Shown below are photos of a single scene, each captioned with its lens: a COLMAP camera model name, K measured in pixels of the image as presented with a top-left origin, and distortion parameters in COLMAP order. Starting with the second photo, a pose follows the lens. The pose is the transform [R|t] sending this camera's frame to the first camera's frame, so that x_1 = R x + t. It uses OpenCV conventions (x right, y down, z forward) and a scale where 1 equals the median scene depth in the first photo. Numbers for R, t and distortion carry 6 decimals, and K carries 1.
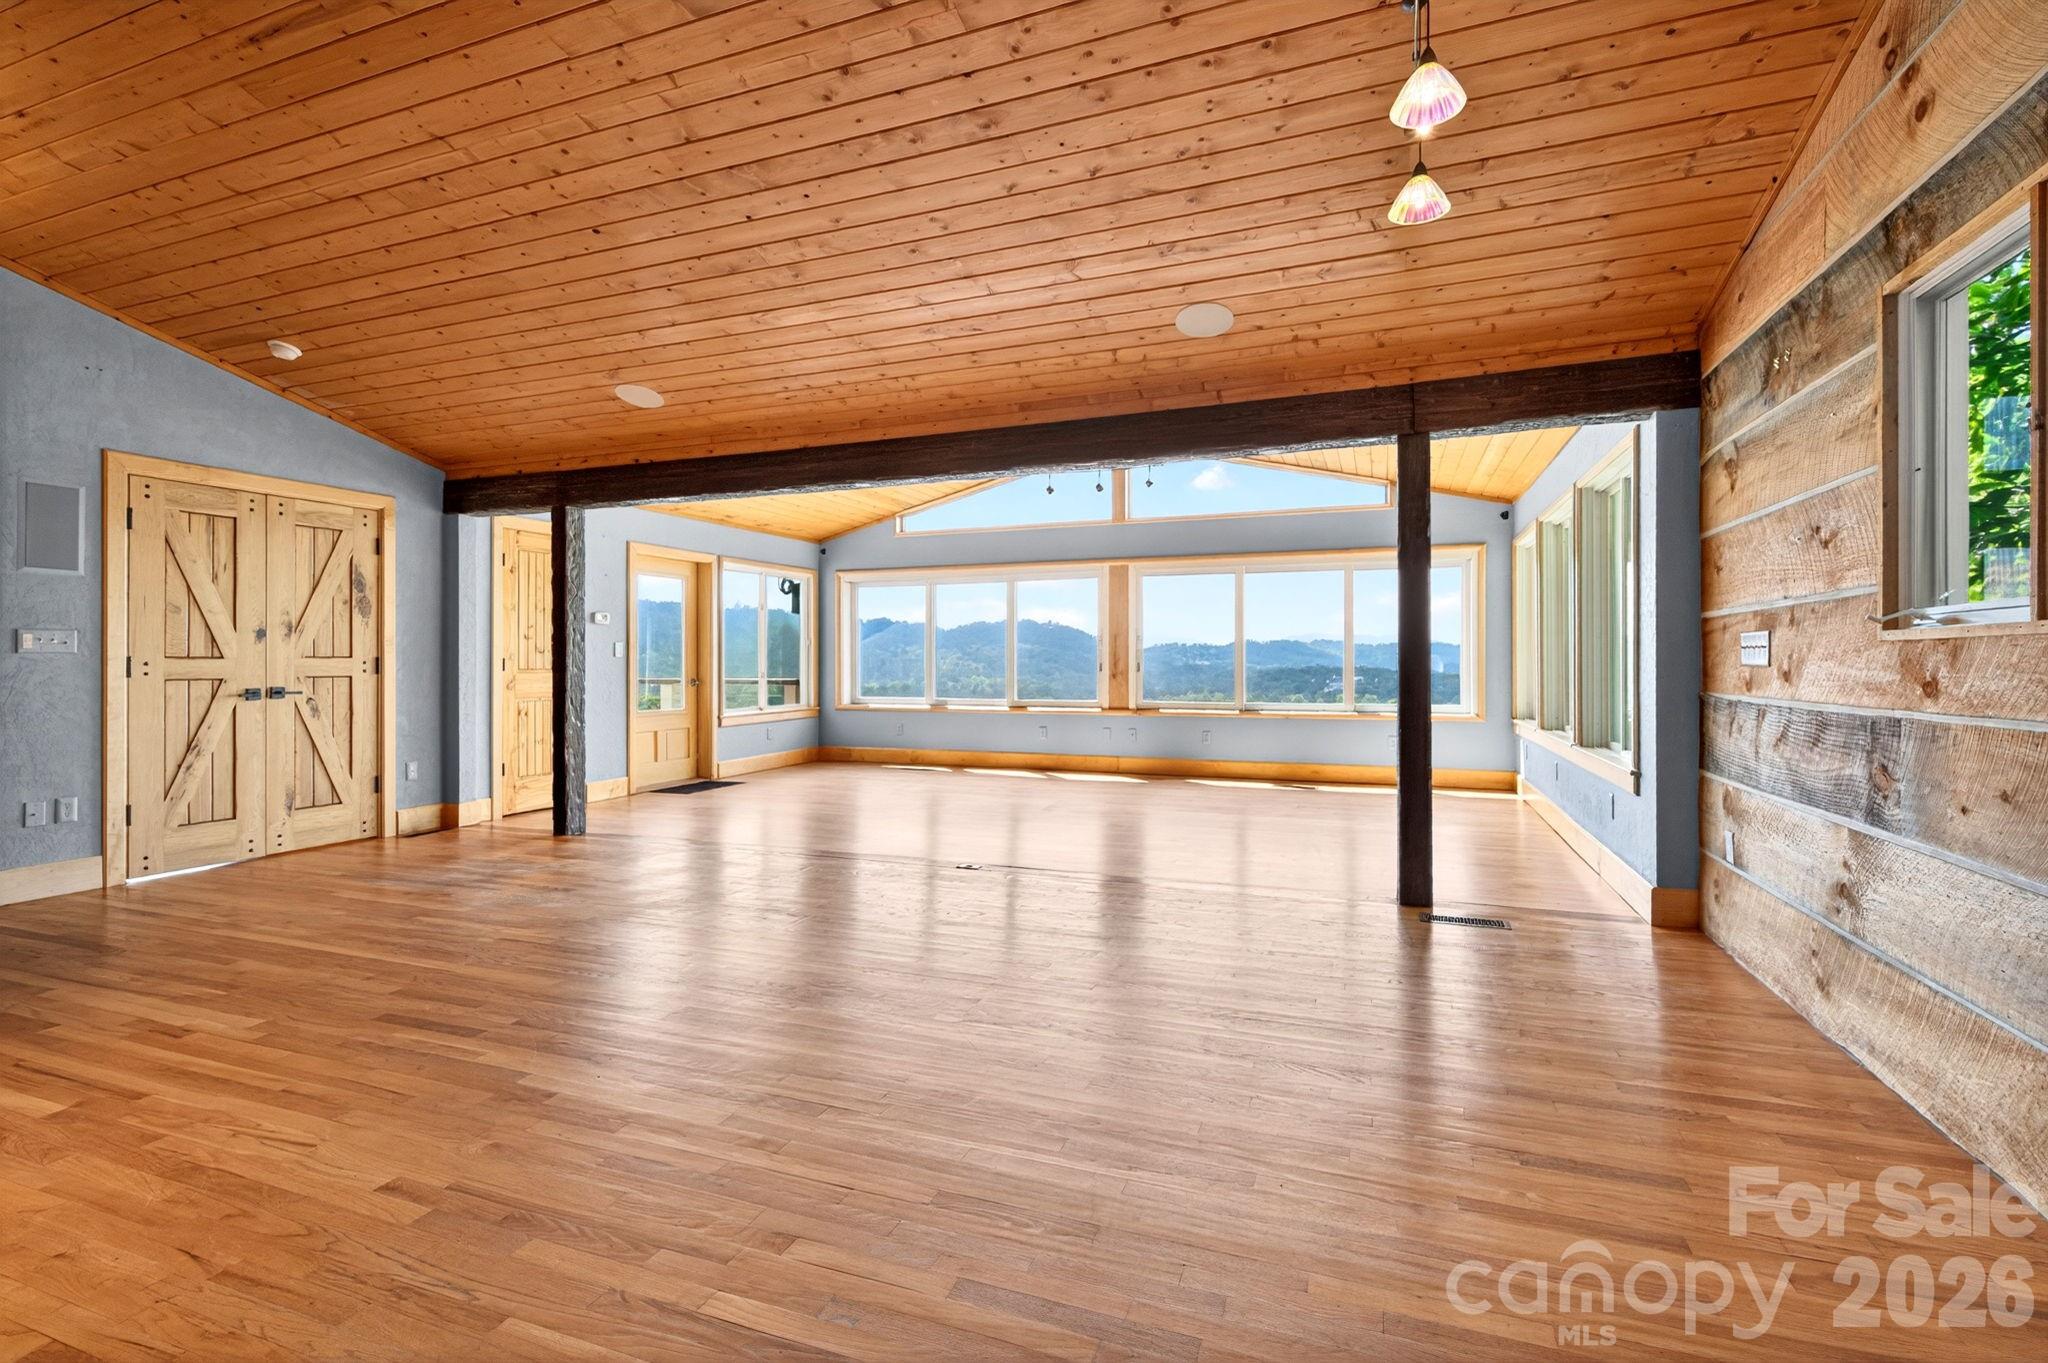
lens RADIAL K [[942.3, 0, 1008.2], [0, 942.3, 656.0], [0, 0, 1]] dist [0.009690, -0.000065]
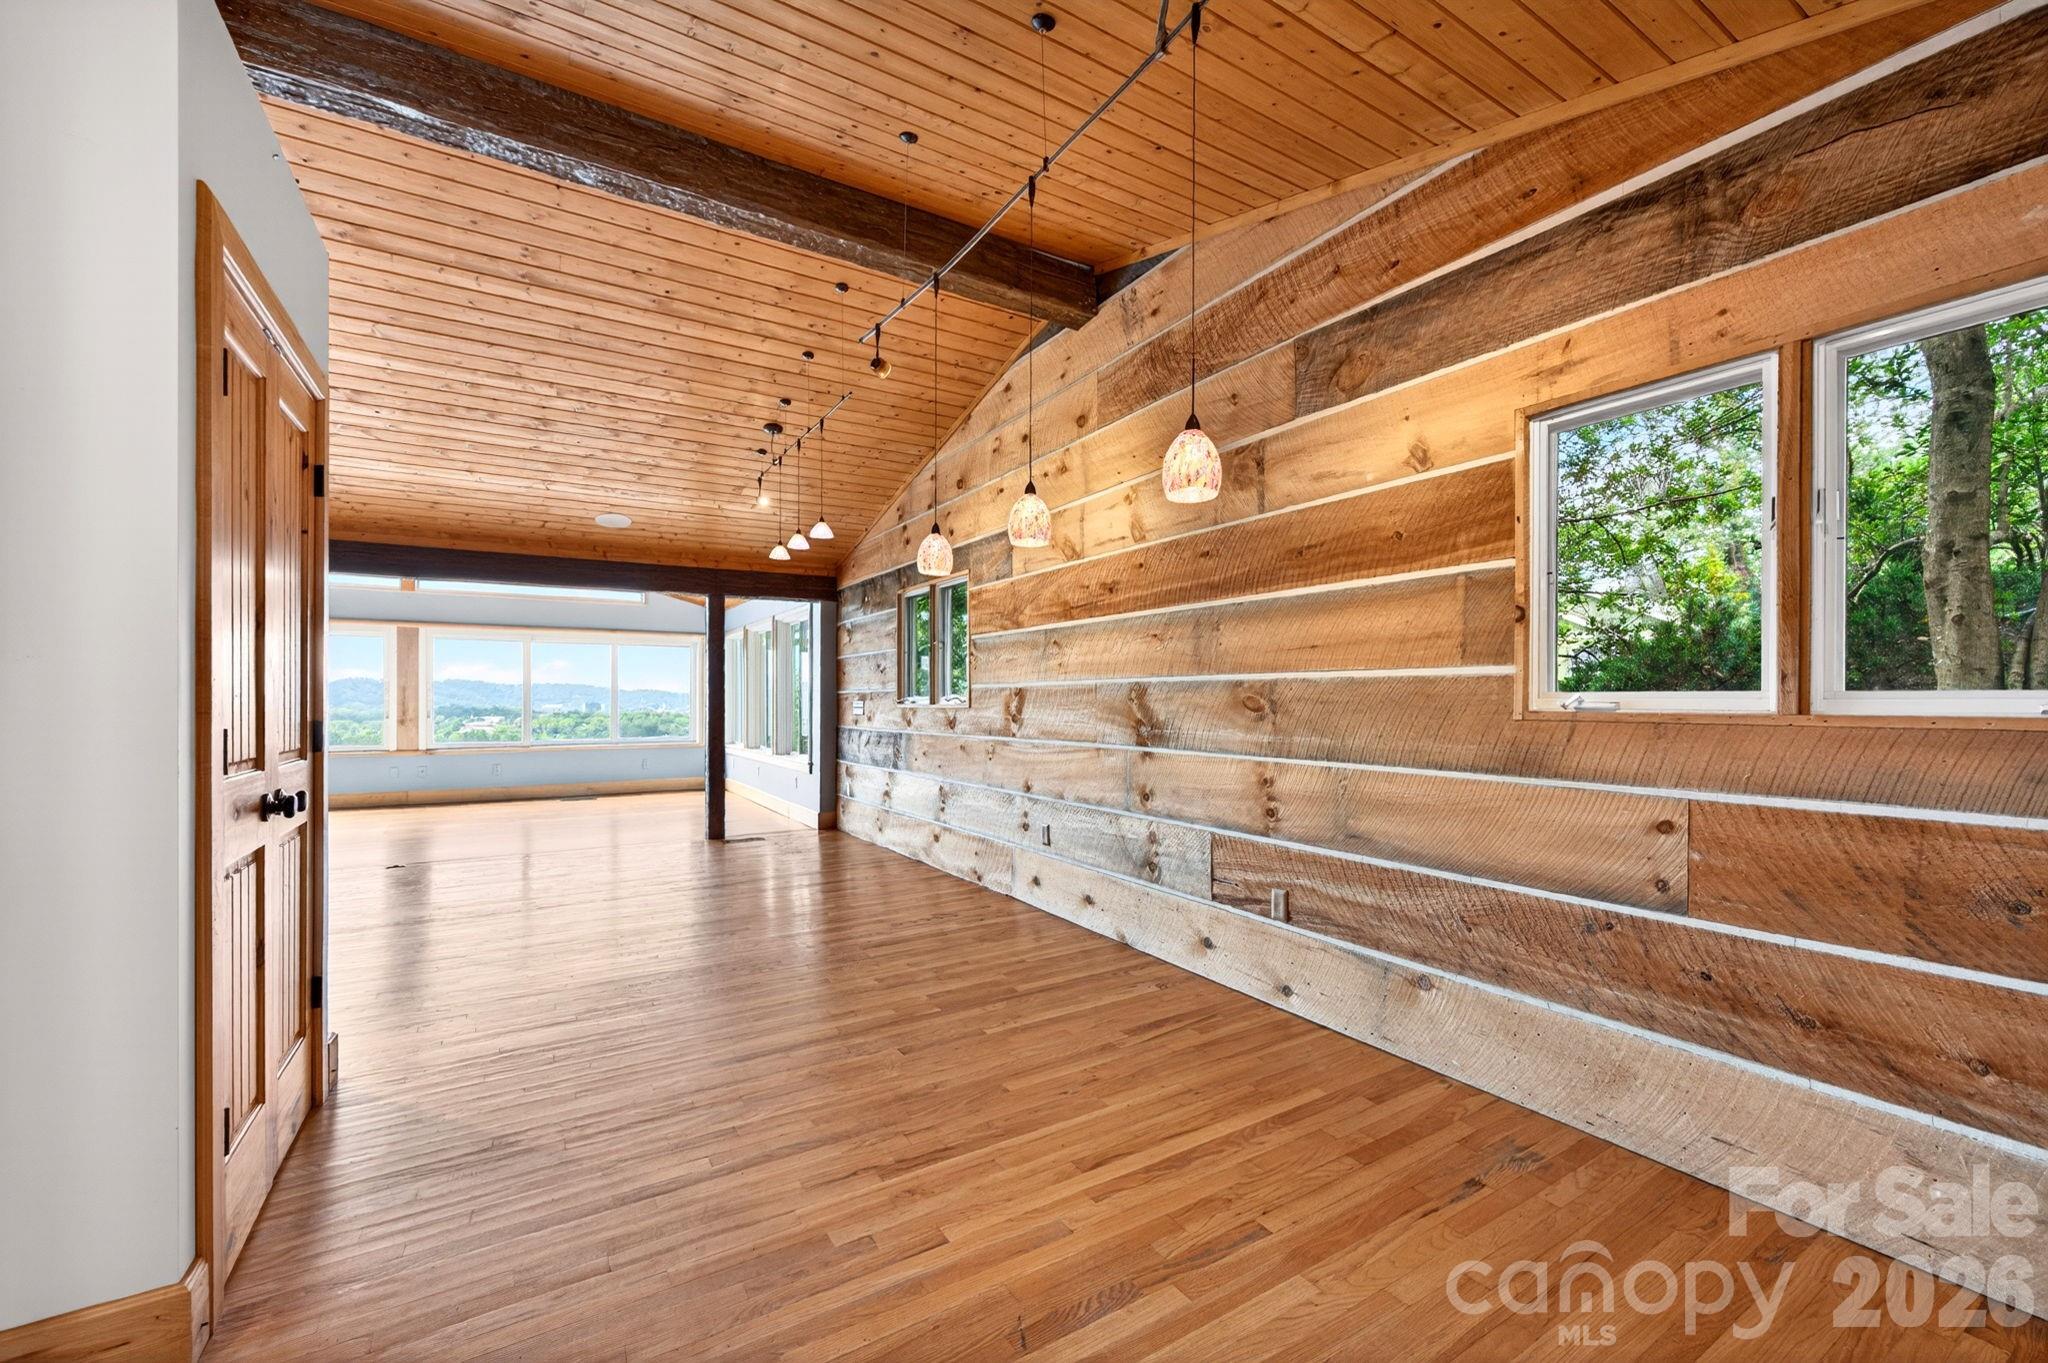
lens RADIAL K [[801.7, 0, 1013.4], [0, 801.7, 703.4], [0, 0, 1]] dist [0.000190, -0.000394]
pose [[0.617519, 0.000835, 0.786555, -0.569828], [-0.004905, 0.999984, 0.002790, -0.025094], [-0.786541, -0.005581, 0.617513, -0.574924]]
